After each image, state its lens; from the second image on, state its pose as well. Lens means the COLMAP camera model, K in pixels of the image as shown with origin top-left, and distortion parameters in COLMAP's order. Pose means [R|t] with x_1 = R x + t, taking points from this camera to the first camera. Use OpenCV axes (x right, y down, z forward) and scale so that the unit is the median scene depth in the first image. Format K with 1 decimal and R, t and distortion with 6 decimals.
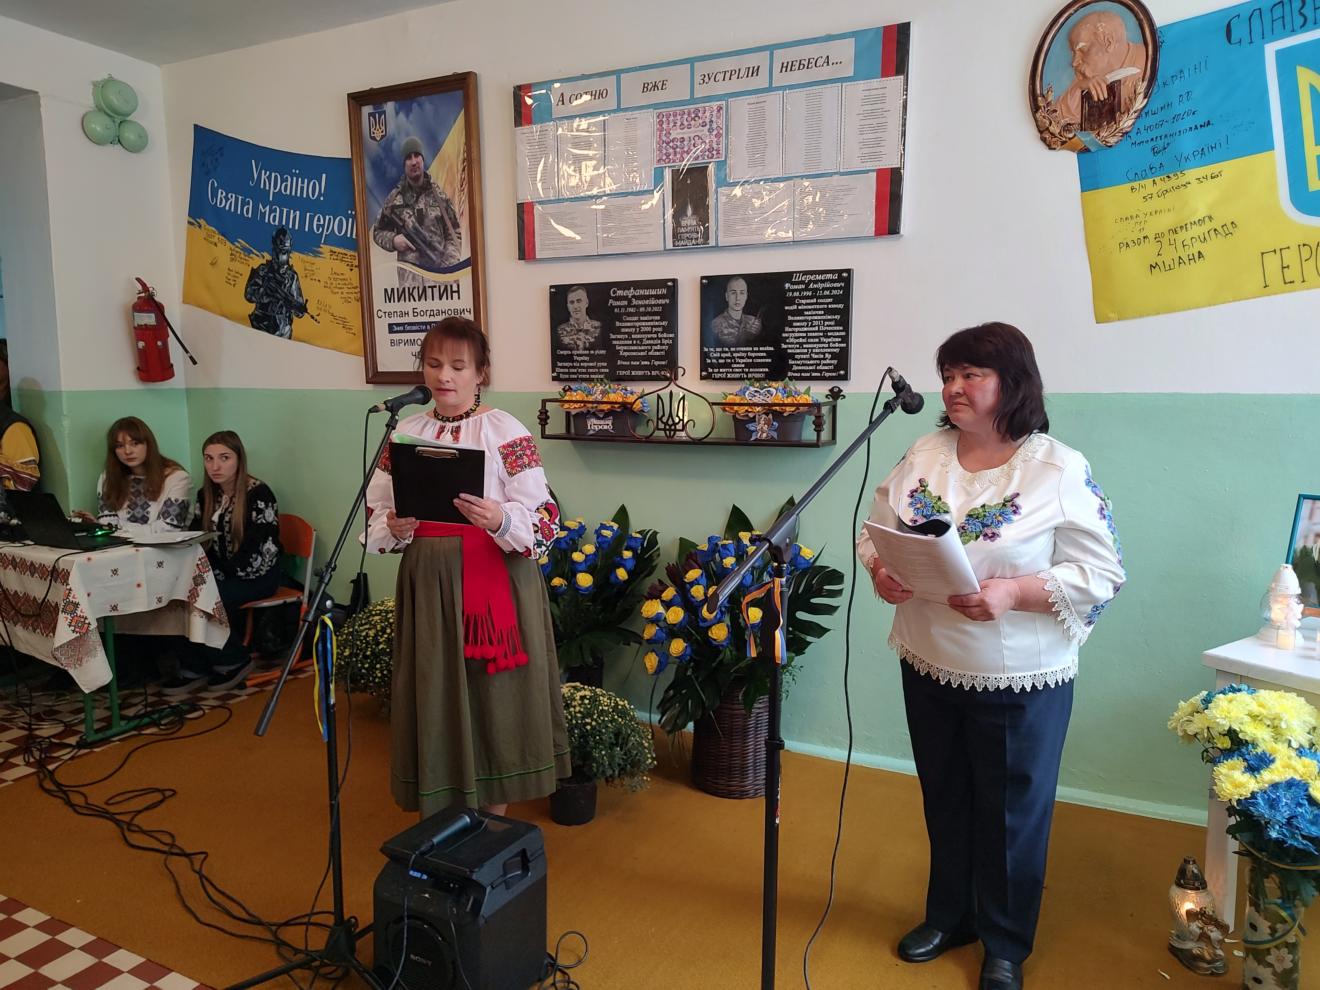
lens RADIAL K [[953.2, 0, 669.1], [0, 953.2, 497.3], [0, 0, 1]] dist [0.022044, -0.025092]
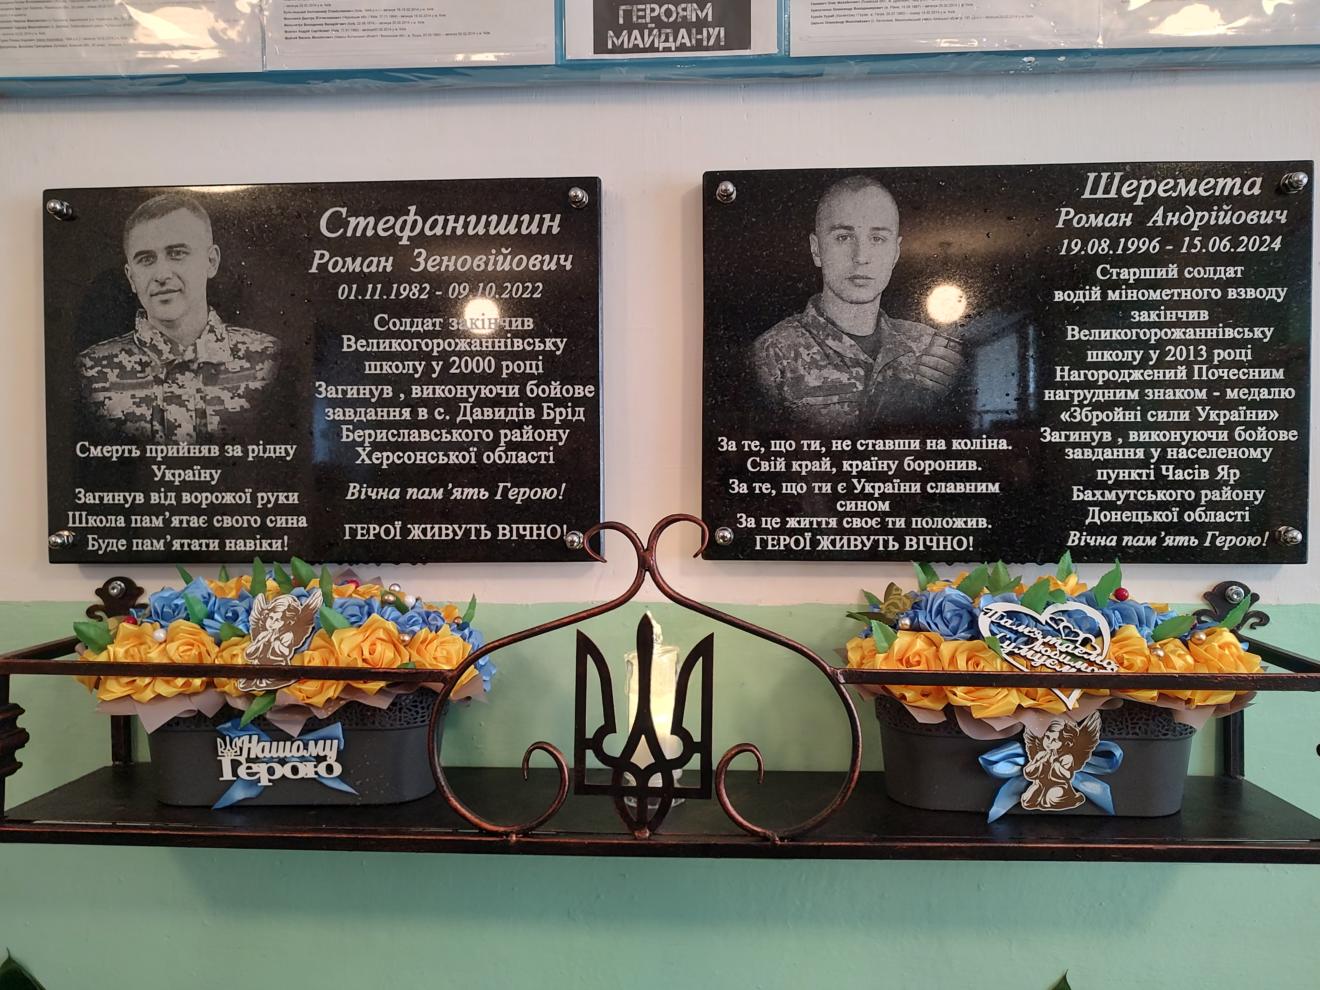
lens RADIAL K [[953.2, 0, 670.1], [0, 953.2, 490.3], [0, 0, 1]] dist [0.022044, -0.025092]
pose [[0.912765, -0.003120, 0.408472, -0.081879], [0.053071, 0.992401, -0.111012, -0.111506], [-0.405022, 0.123006, 0.905995, 0.750562]]
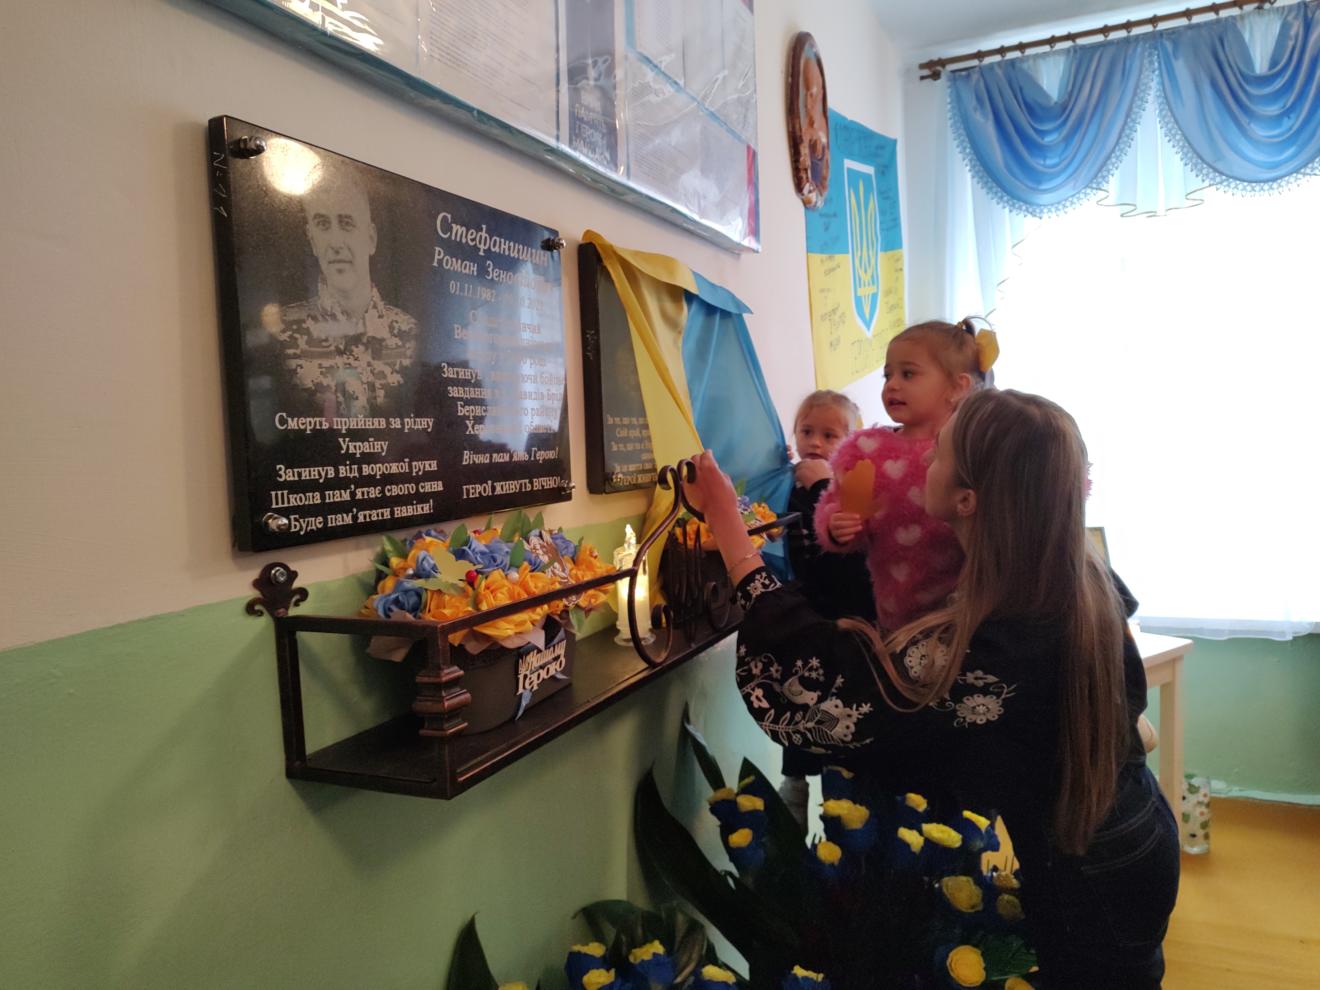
lens RADIAL K [[953.2, 0, 671.5], [0, 953.2, 492.5], [0, 0, 1]] dist [0.022044, -0.025092]
pose [[-0.058791, -0.050124, 0.997011, -0.368740], [0.174970, 0.982761, 0.059725, -0.140734], [-0.982817, 0.177958, -0.049007, 0.975662]]
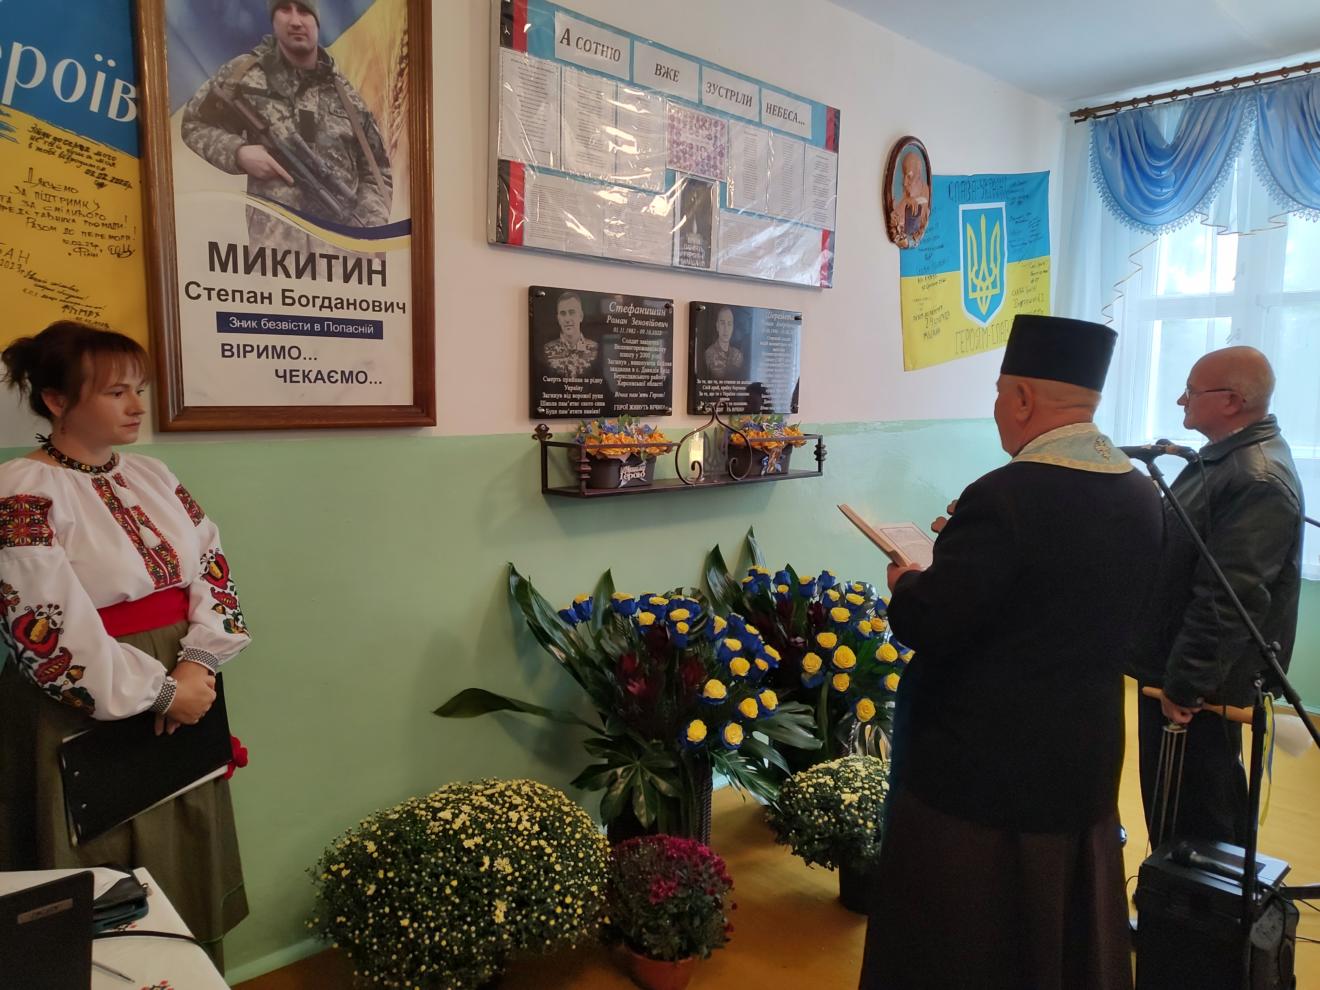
lens RADIAL K [[953.2, 0, 662.9], [0, 953.2, 507.8], [0, 0, 1]] dist [0.022044, -0.025092]
pose [[0.320663, -0.109411, 0.940853, -0.826874], [0.112636, 0.990663, 0.076814, -0.106610], [-0.940472, 0.081342, 0.329993, 0.722570]]
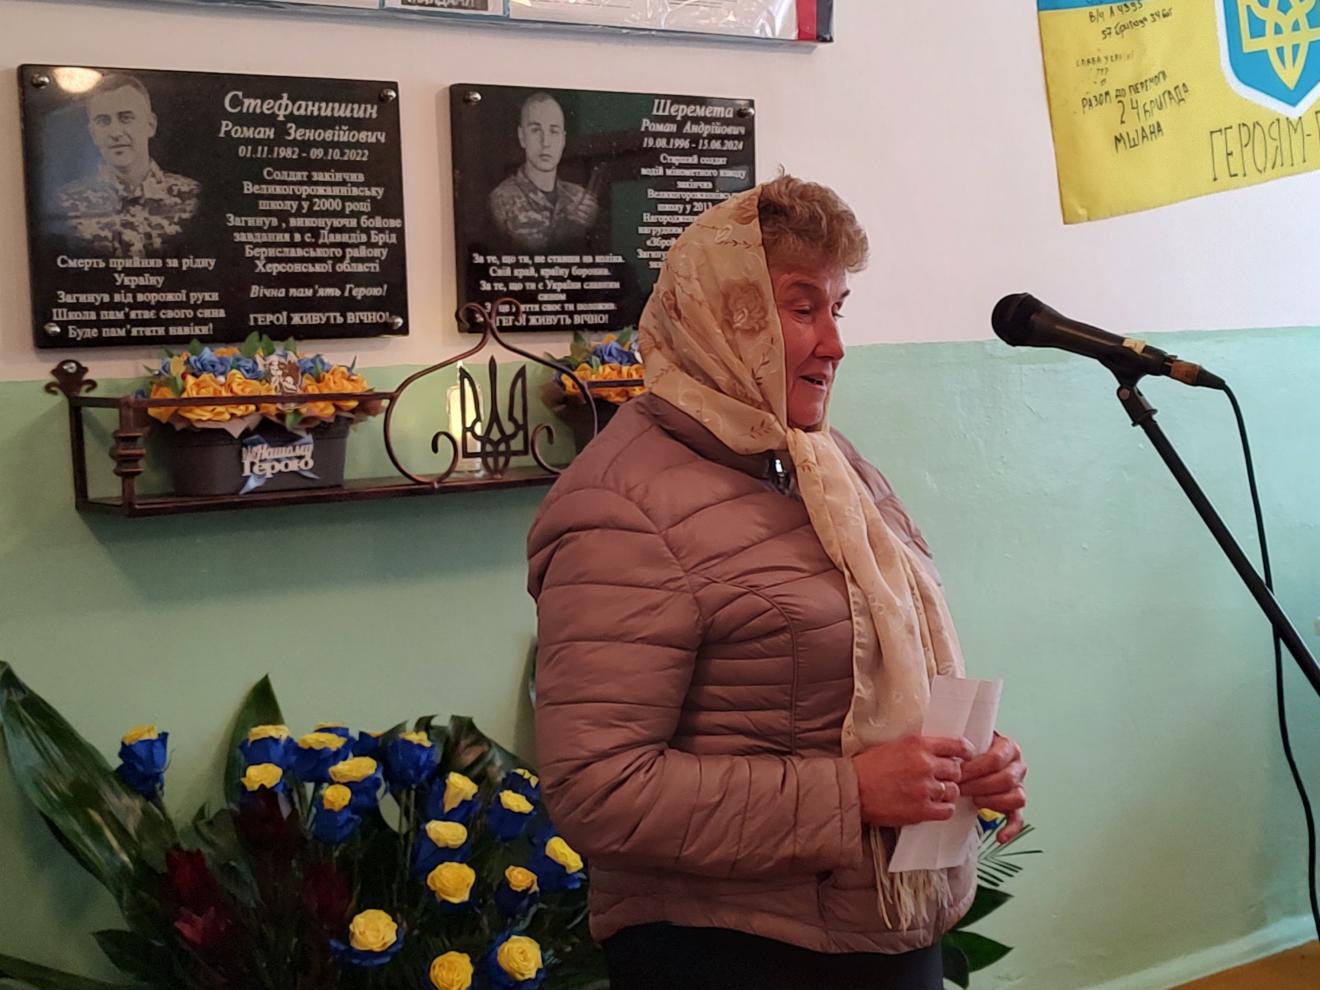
lens RADIAL K [[2057.6, 0, 665.7], [0, 2057.6, 499.6], [0, 0, 1]] dist [0.046852, 0.000000]
pose [[0.455630, -0.082074, 0.886378, -0.710490], [0.146887, 0.989023, 0.016073, -0.052713], [-0.877967, 0.122874, 0.462684, 0.513601]]
